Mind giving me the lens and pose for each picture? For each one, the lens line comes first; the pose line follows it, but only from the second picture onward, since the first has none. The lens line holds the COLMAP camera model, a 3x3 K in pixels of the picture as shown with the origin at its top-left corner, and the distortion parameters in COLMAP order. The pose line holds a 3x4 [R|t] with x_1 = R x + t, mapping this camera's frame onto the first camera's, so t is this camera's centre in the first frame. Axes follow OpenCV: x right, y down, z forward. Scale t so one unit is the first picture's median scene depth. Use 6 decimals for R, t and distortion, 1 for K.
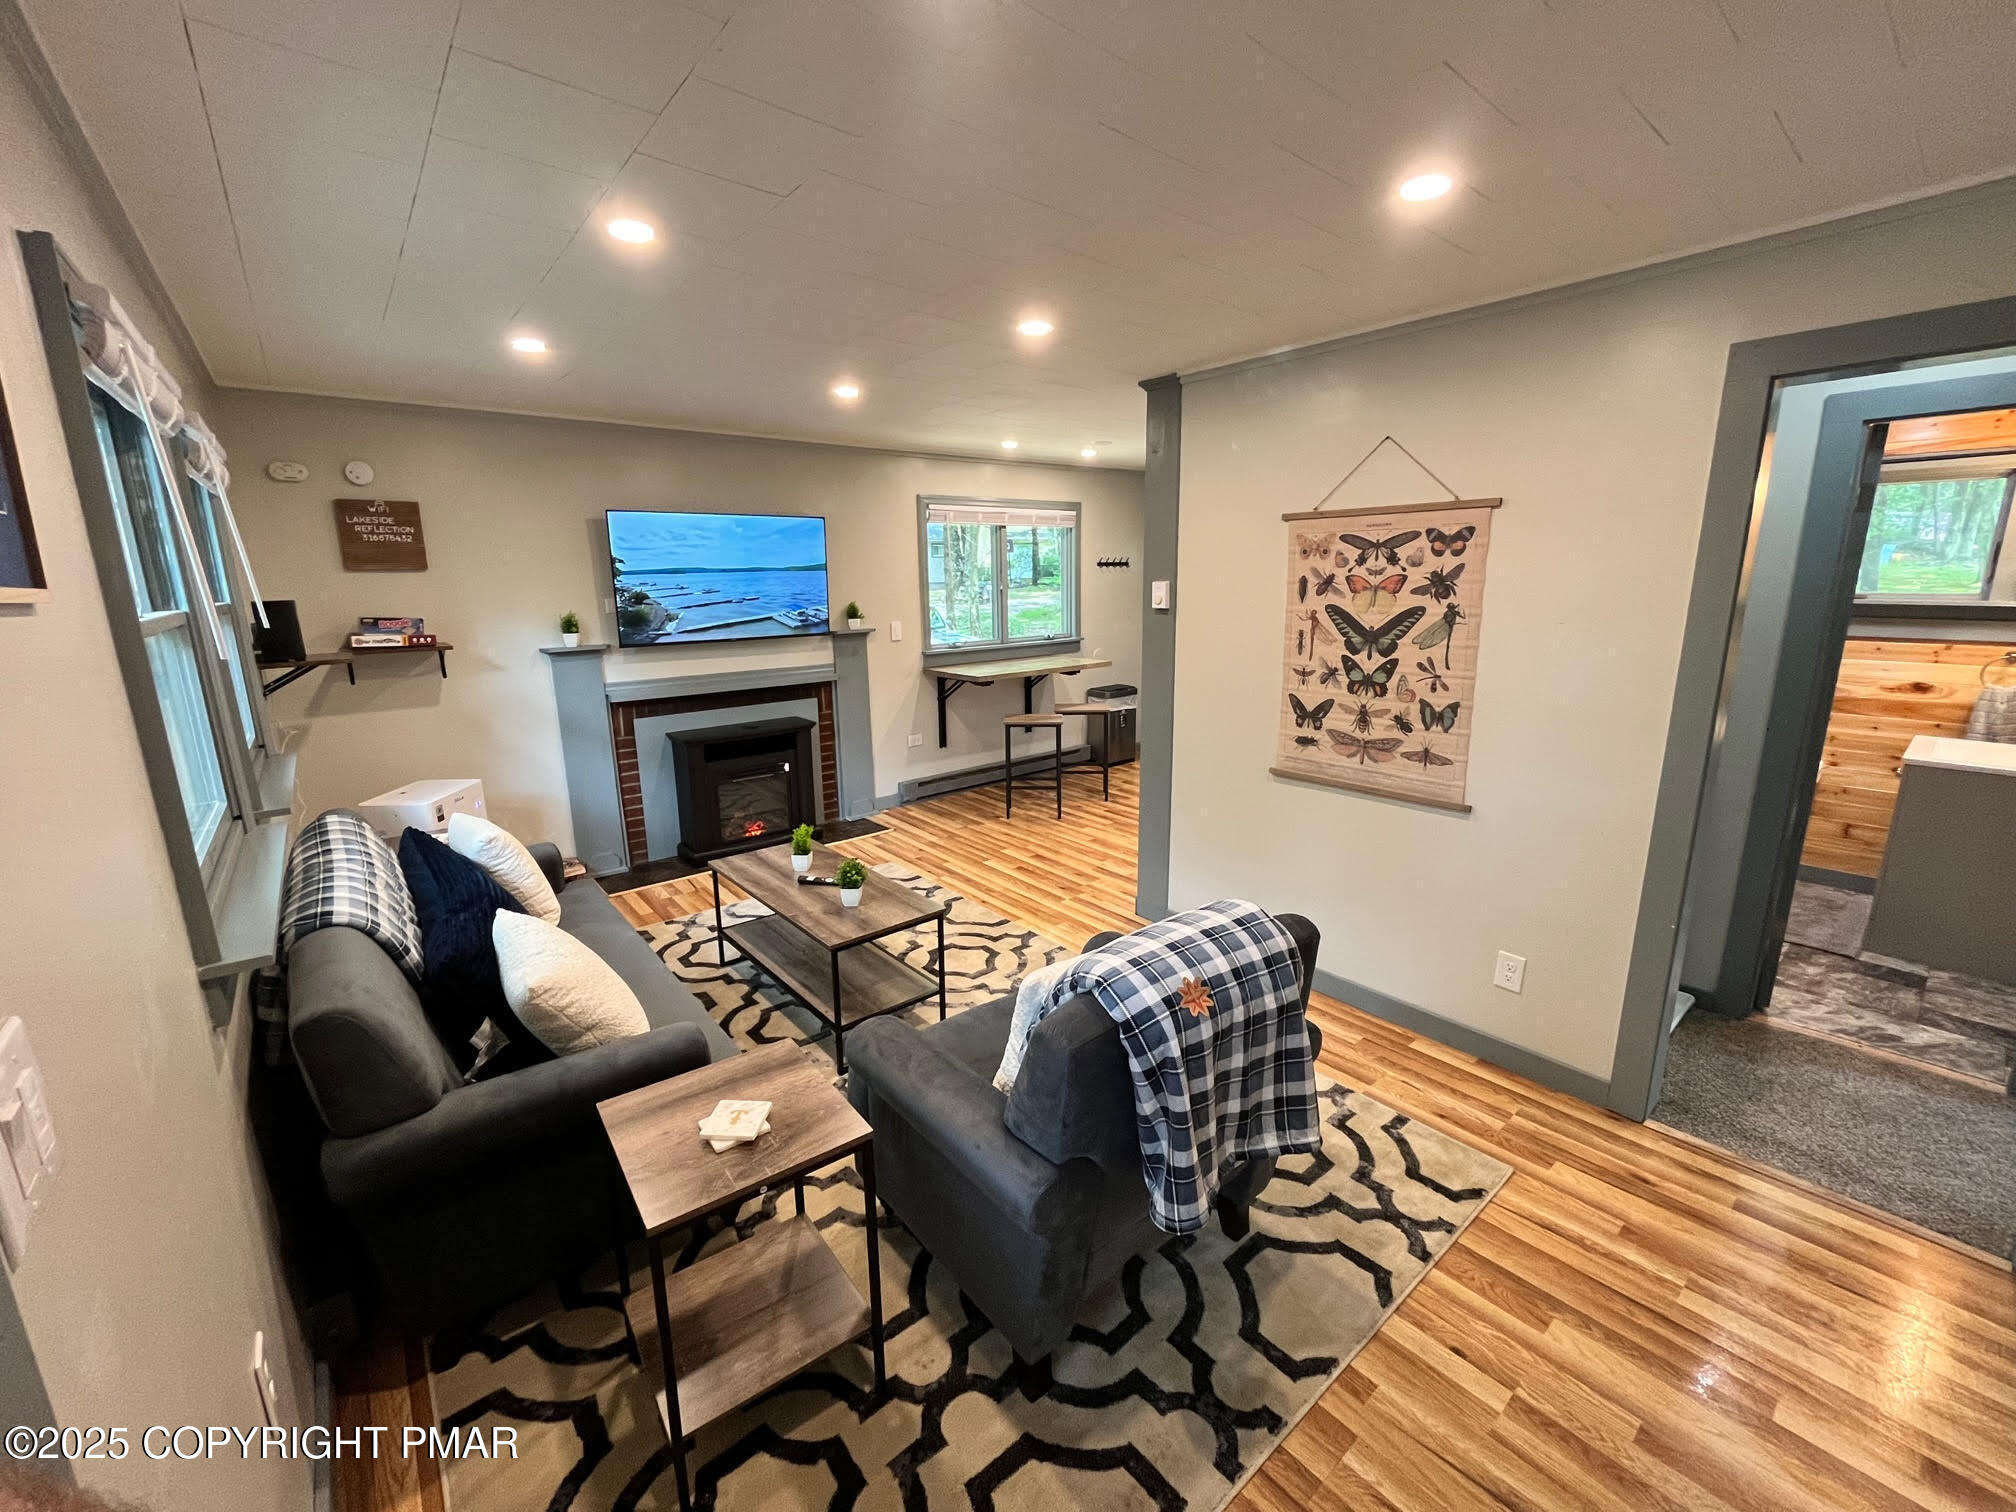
lens RADIAL K [[814.1, 0, 1008.0], [0, 814.1, 756.0], [0, 0, 1]] dist [0.001930, 0.000058]
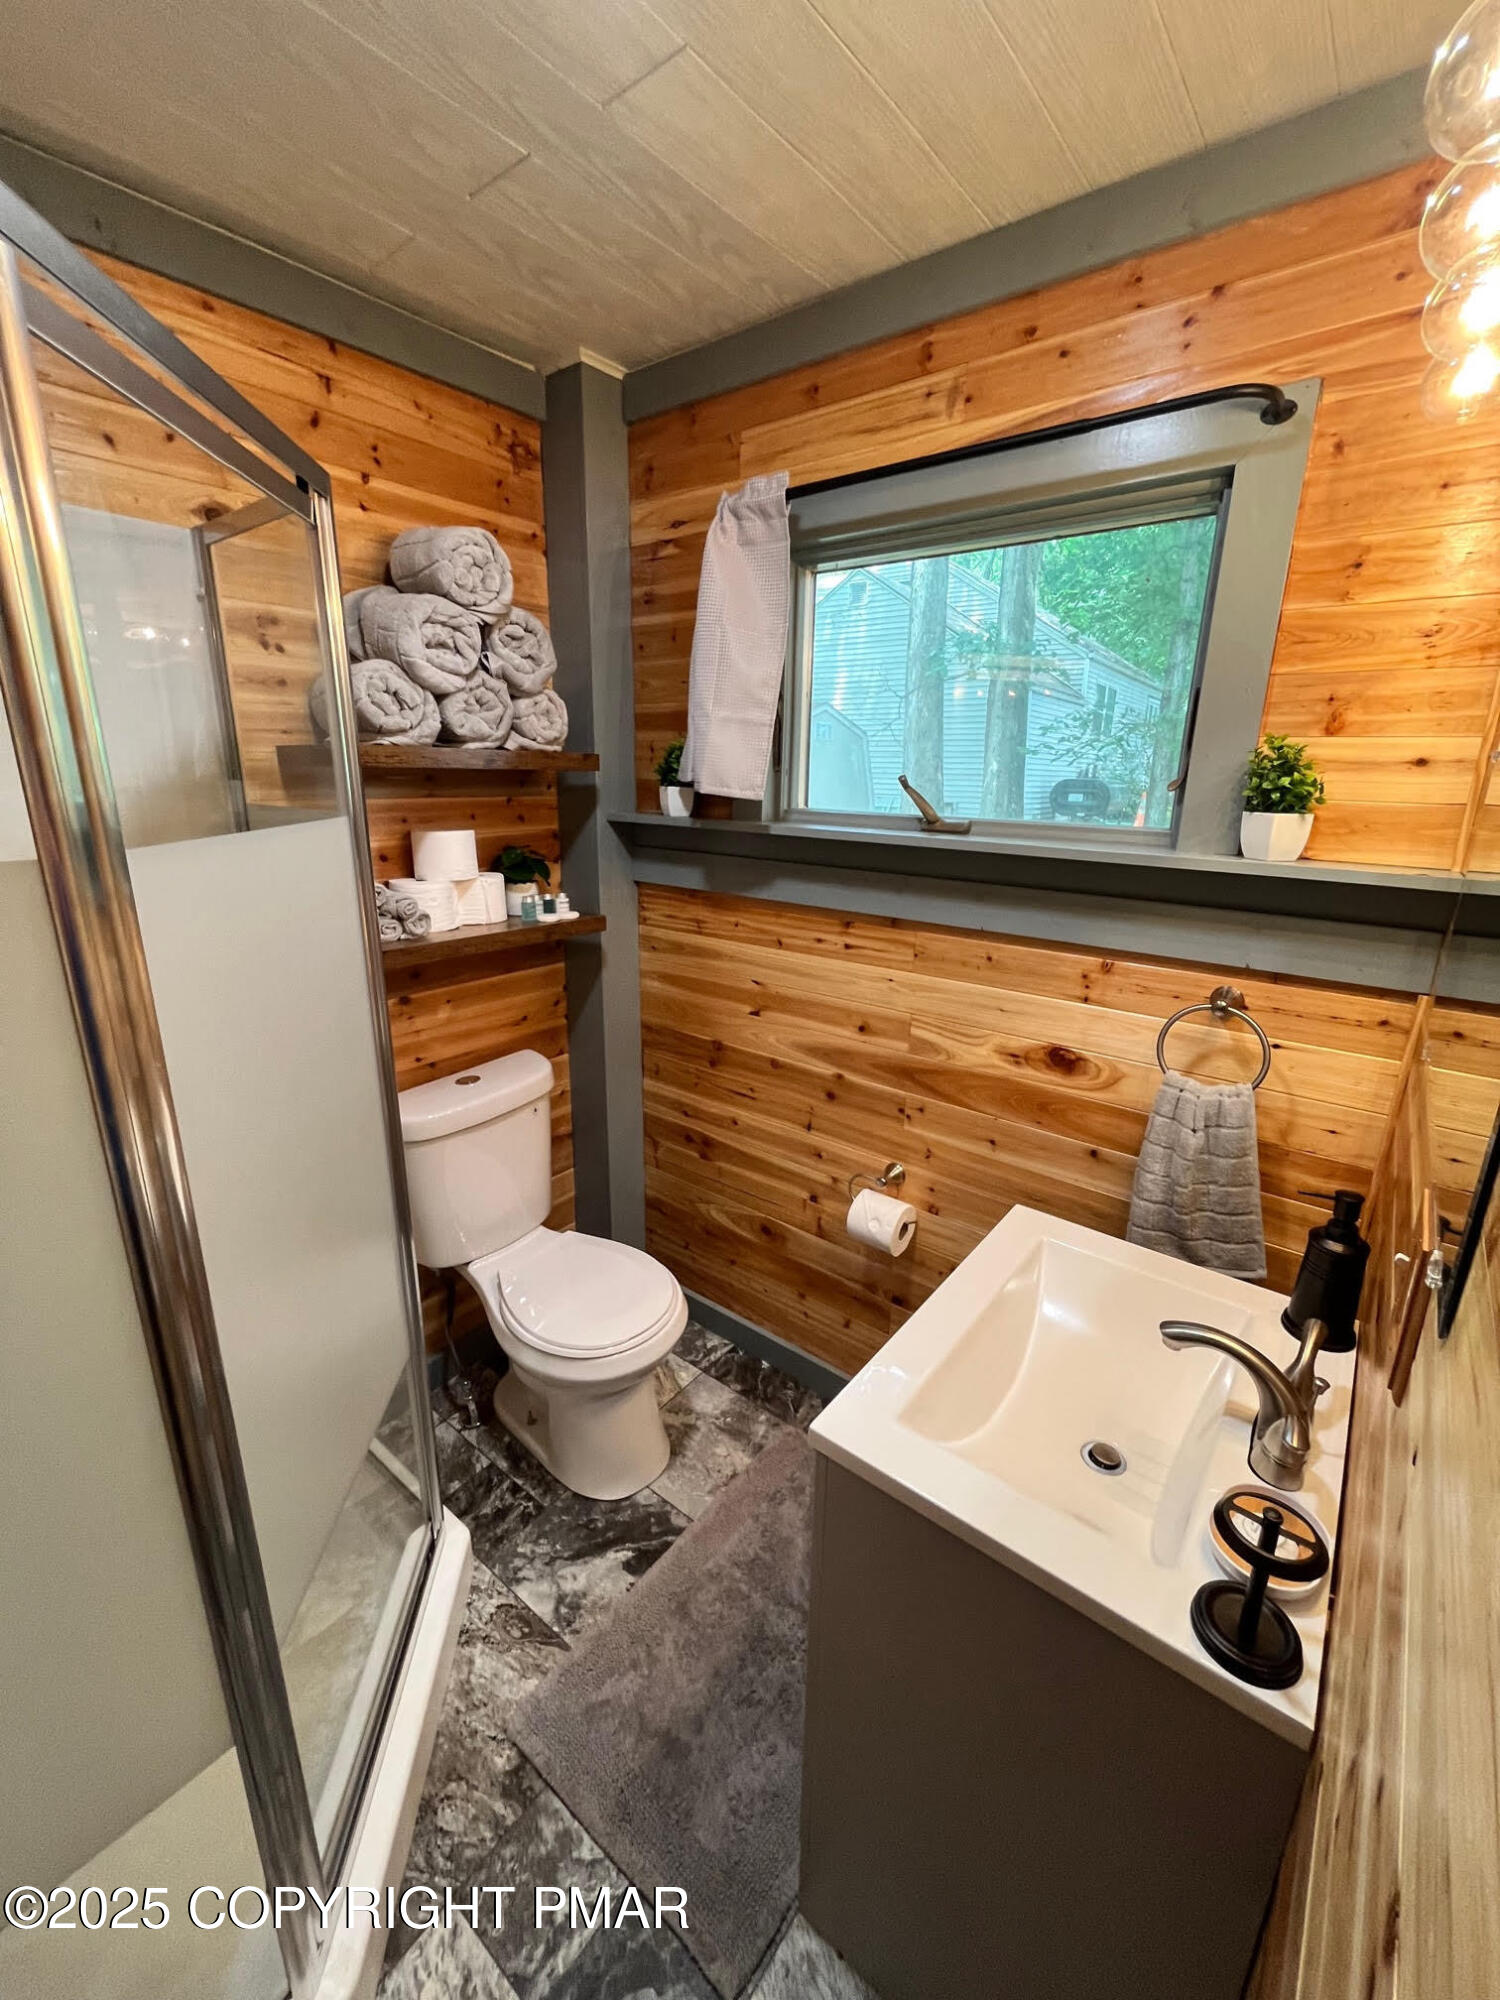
lens RADIAL K [[807.7, 0, 750.0], [0, 807.7, 1000.0], [0, 0, 1]] dist [0.001930, 0.000058]
pose [[0.977962, -0.026098, 0.207144, 0.762367], [0.013133, 0.997881, 0.063720, -0.122389], [-0.208368, -0.059595, 0.976233, 0.552801]]
